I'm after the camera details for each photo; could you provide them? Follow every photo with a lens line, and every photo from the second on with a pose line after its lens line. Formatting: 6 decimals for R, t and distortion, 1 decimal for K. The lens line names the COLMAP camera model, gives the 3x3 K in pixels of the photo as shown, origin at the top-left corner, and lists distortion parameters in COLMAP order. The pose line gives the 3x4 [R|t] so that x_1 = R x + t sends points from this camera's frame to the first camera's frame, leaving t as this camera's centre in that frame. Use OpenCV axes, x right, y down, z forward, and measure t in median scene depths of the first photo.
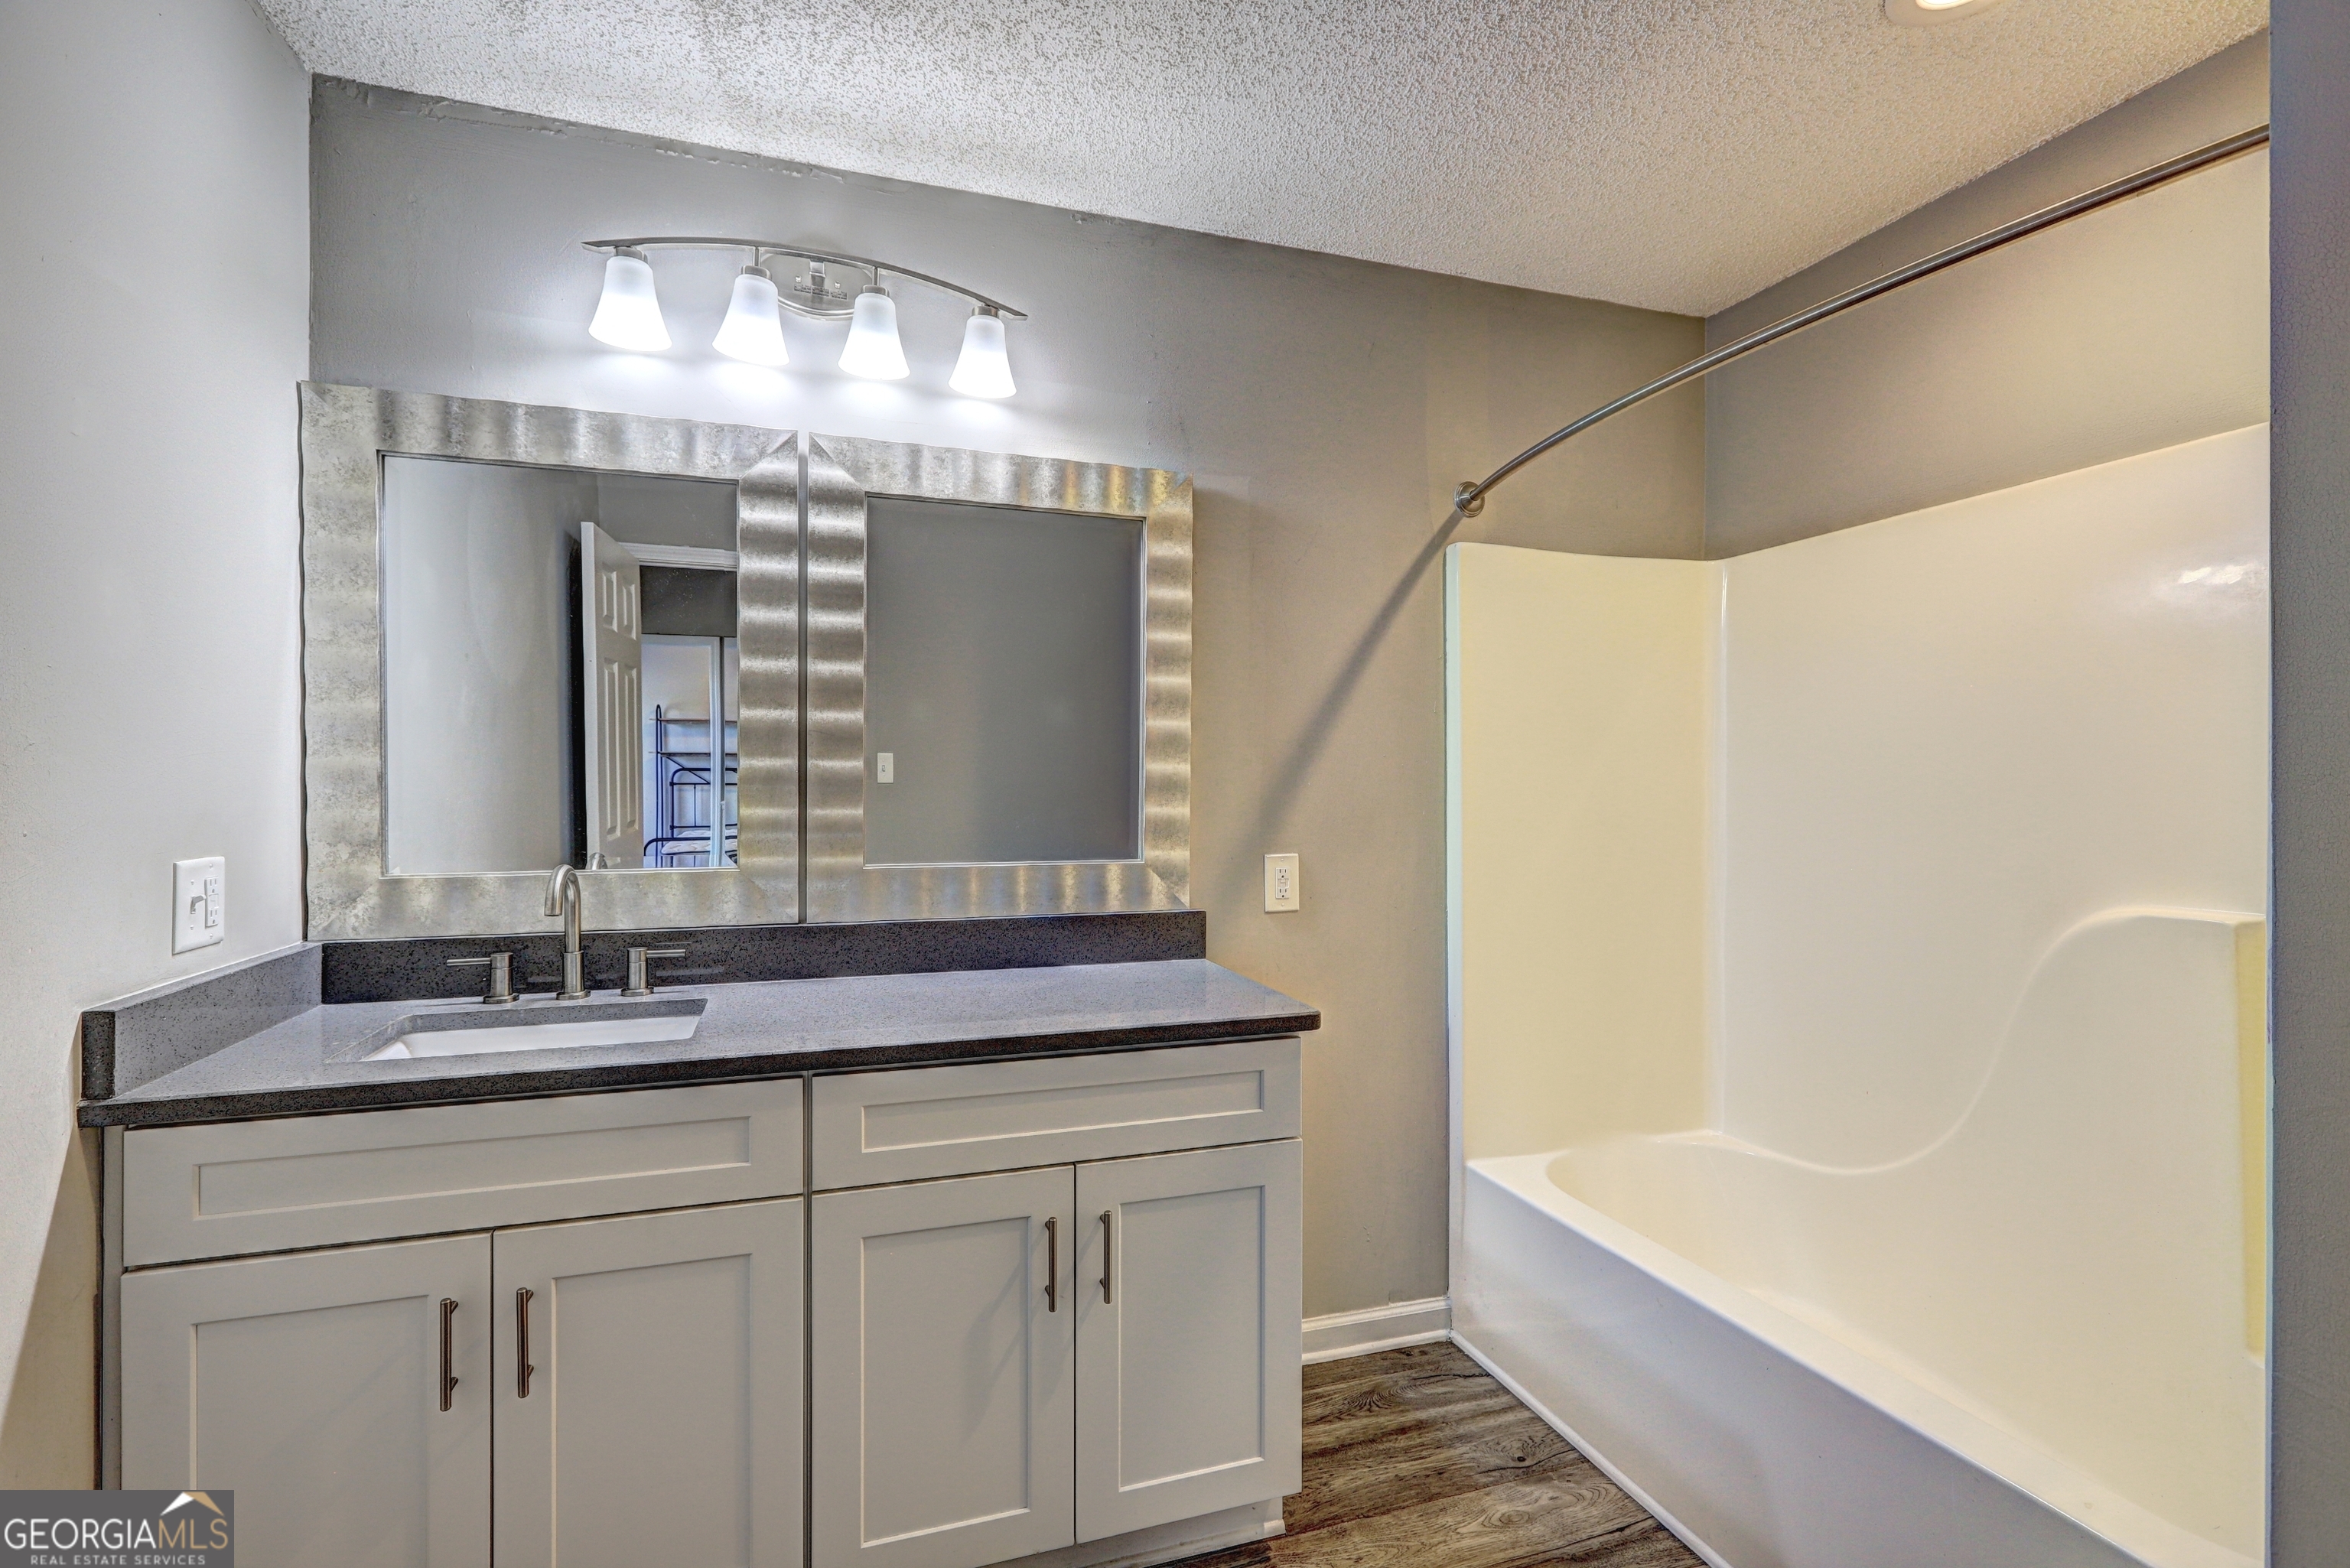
lens RADIAL K [[1057.3, 0, 1175.0], [0, 1057.3, 784.0], [0, 0, 1]] dist [-0.000330, 0.000289]
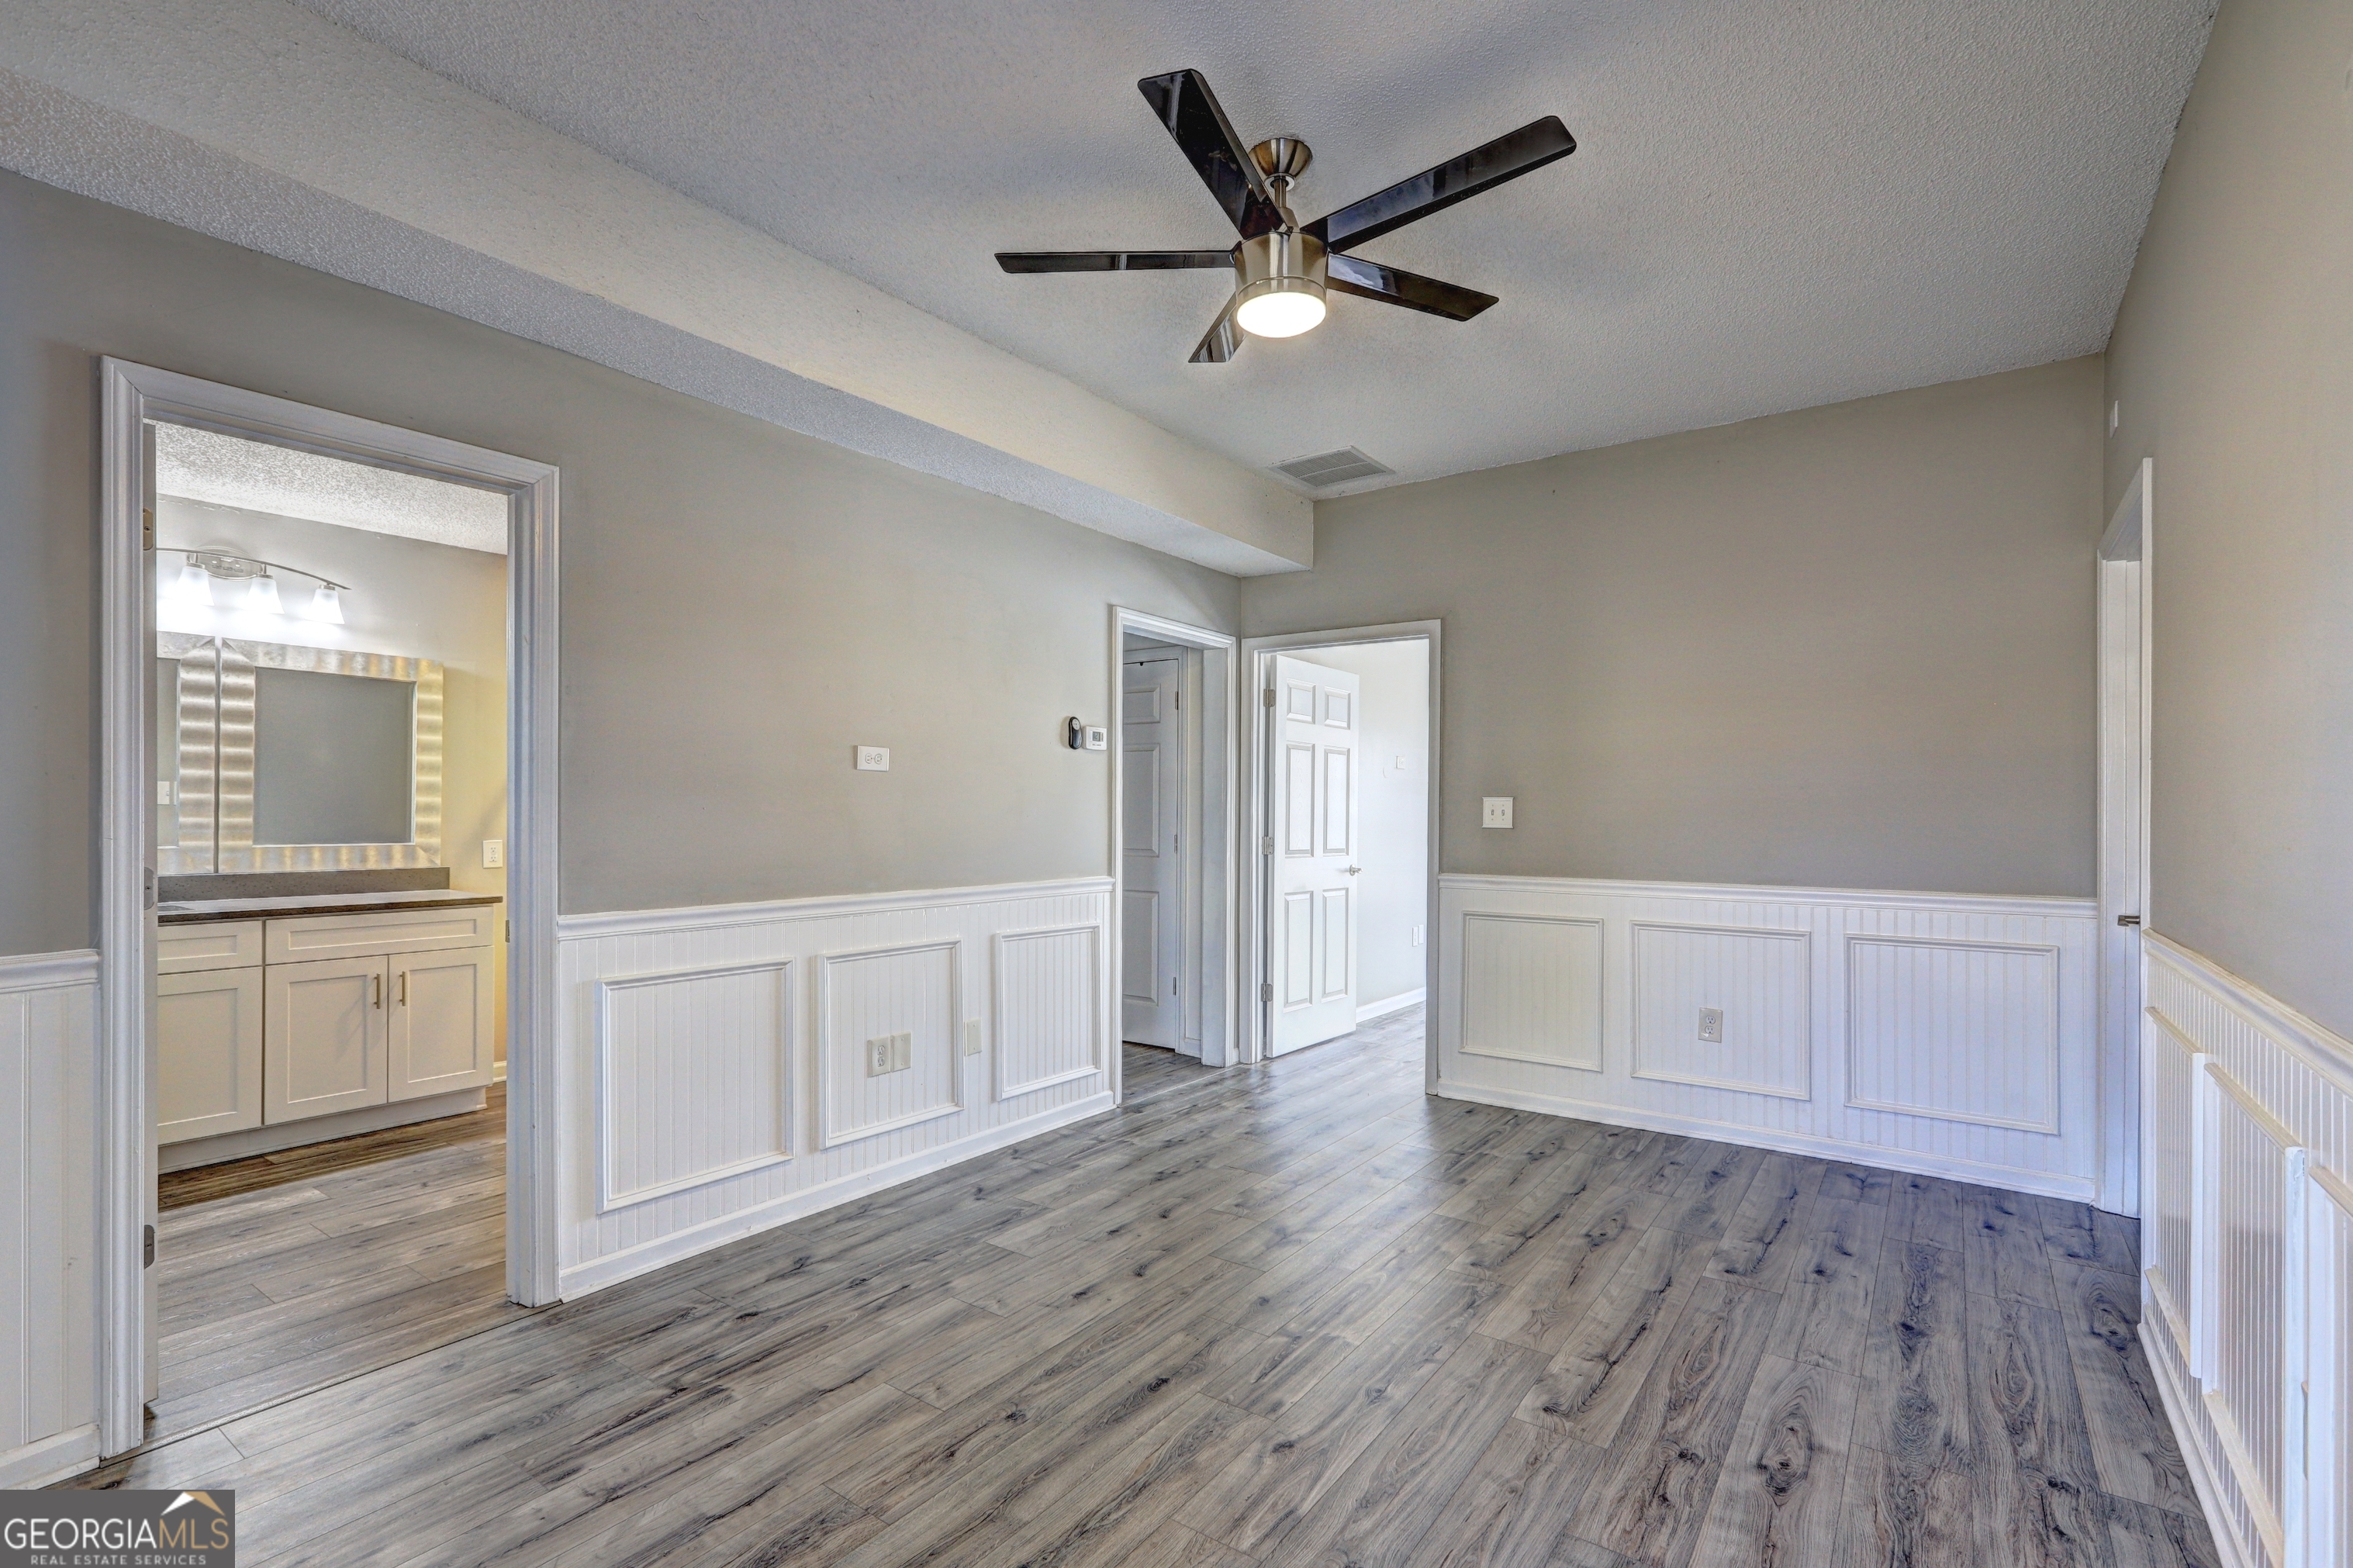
lens RADIAL K [[1080.9, 0, 1166.2], [0, 1080.9, 813.8], [0, 0, 1]] dist [-0.000895, -0.000277]
pose [[0.816984, 0.002443, 0.576655, -0.051771], [-0.005166, 0.999982, 0.003083, -0.000868], [-0.576637, -0.005498, 0.816982, -1.777328]]
